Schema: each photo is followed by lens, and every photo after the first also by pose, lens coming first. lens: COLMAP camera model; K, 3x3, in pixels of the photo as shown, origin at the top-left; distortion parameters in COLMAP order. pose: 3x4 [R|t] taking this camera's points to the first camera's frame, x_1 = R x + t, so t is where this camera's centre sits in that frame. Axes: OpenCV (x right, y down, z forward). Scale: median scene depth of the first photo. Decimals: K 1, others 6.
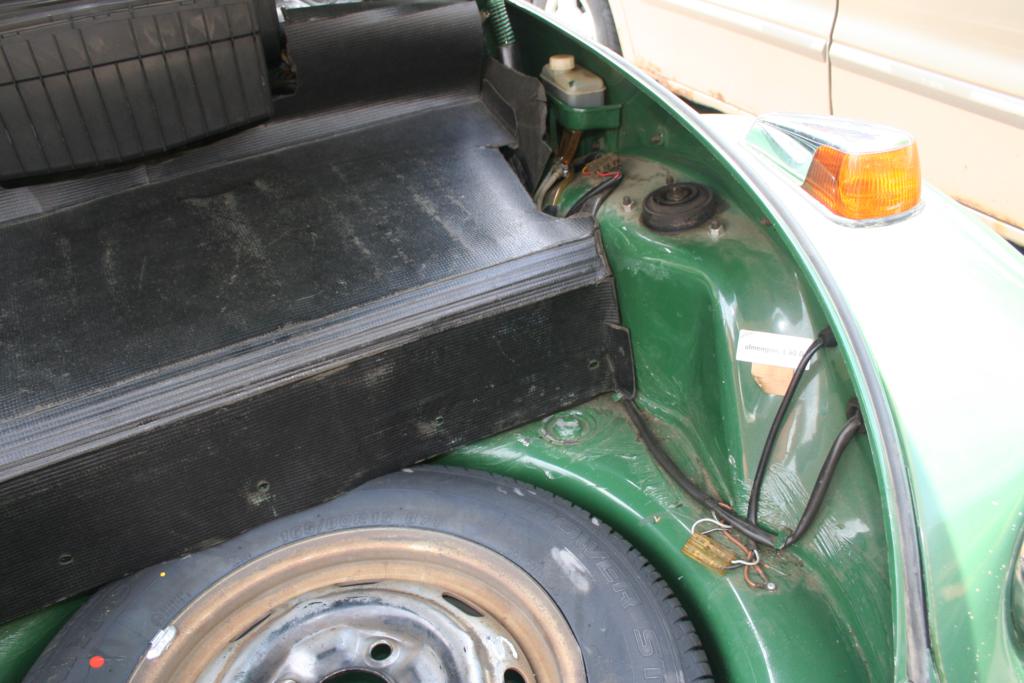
lens RADIAL K [[842.3, 0, 512.0], [0, 842.3, 341.5], [0, 0, 1]] dist [-0.136389, 0.099600]
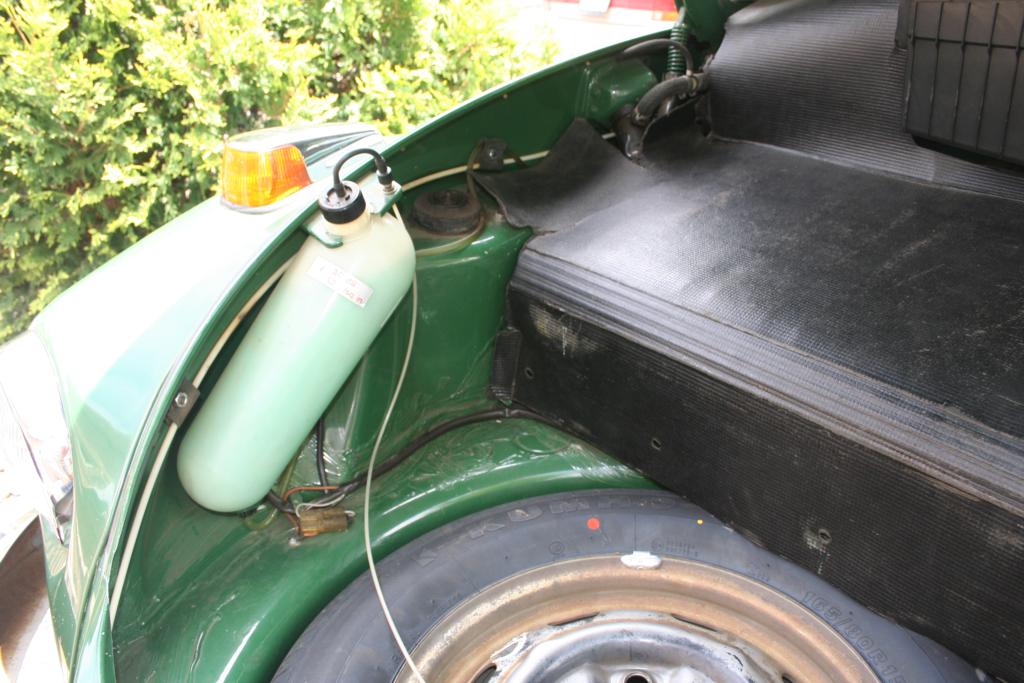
lens RADIAL K [[842.3, 0, 512.0], [0, 842.3, 341.5], [0, 0, 1]] dist [-0.136389, 0.099600]
pose [[0.216276, 0.522028, -0.825052, 0.238969], [-0.503027, 0.783838, 0.364089, -0.137316], [0.836772, 0.336280, 0.432120, 0.293617]]
